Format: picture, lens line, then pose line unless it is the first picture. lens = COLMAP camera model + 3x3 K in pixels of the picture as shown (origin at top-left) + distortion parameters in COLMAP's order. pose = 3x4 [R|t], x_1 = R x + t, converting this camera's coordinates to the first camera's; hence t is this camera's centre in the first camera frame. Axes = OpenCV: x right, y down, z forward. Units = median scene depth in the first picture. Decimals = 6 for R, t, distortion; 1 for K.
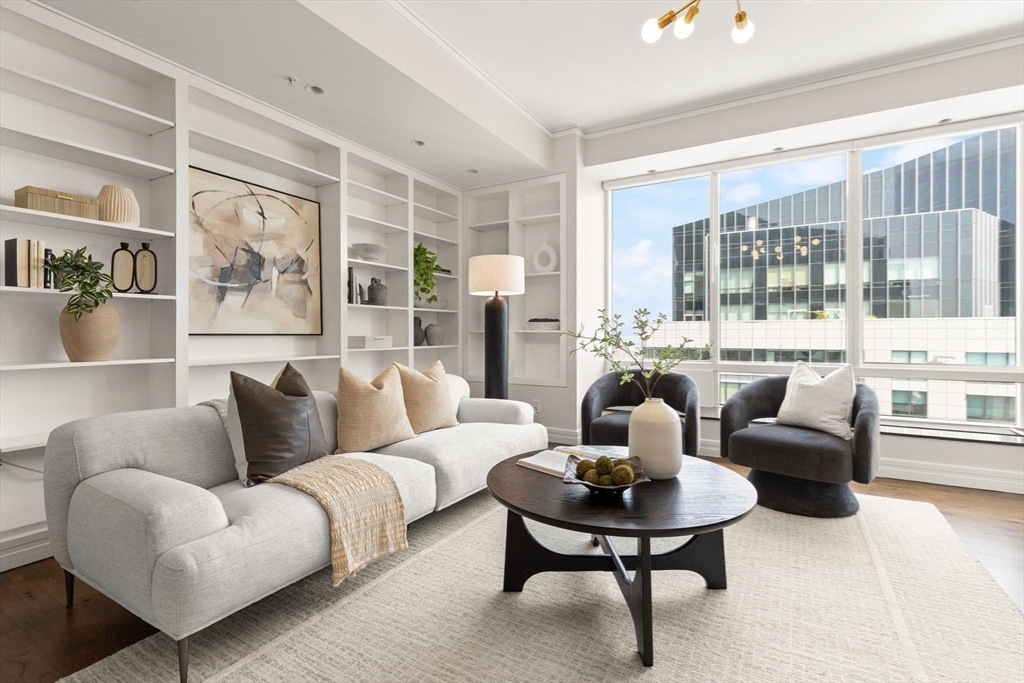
lens RADIAL K [[471.3, 0, 518.2], [0, 471.3, 333.5], [0, 0, 1]] dist [0.007996, -0.003166]
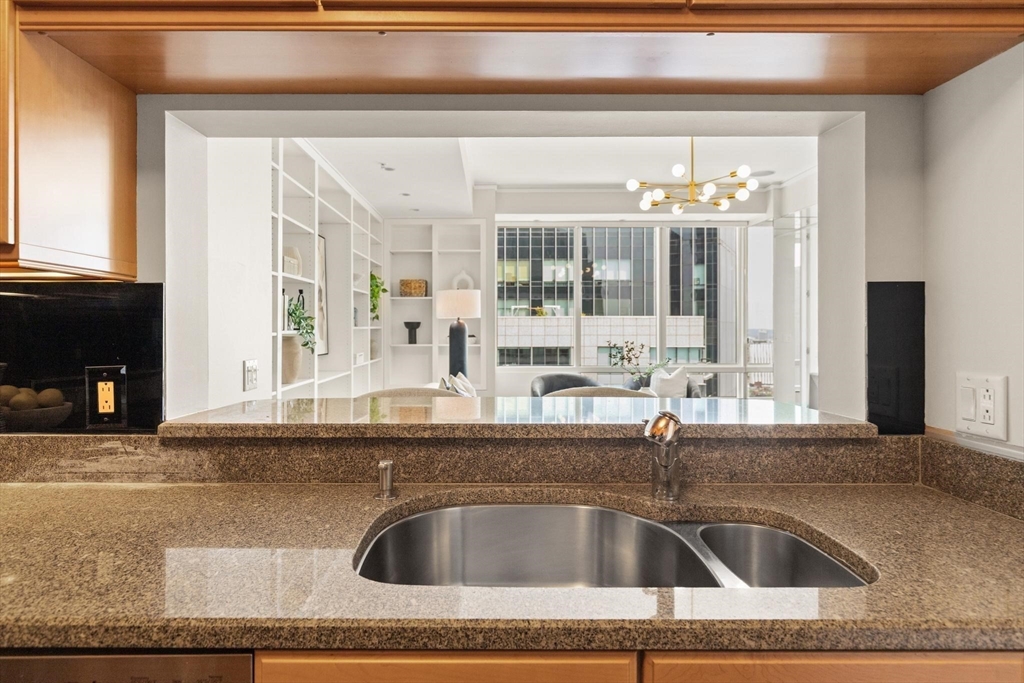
lens RADIAL K [[591.7, 0, 489.2], [0, 591.7, 330.3], [0, 0, 1]] dist [-0.001783, 0.000064]
pose [[0.874127, -0.002044, 0.485693, -0.773006], [0.000619, 0.999995, 0.003094, -0.058389], [-0.485697, -0.002404, 0.874124, -0.444984]]
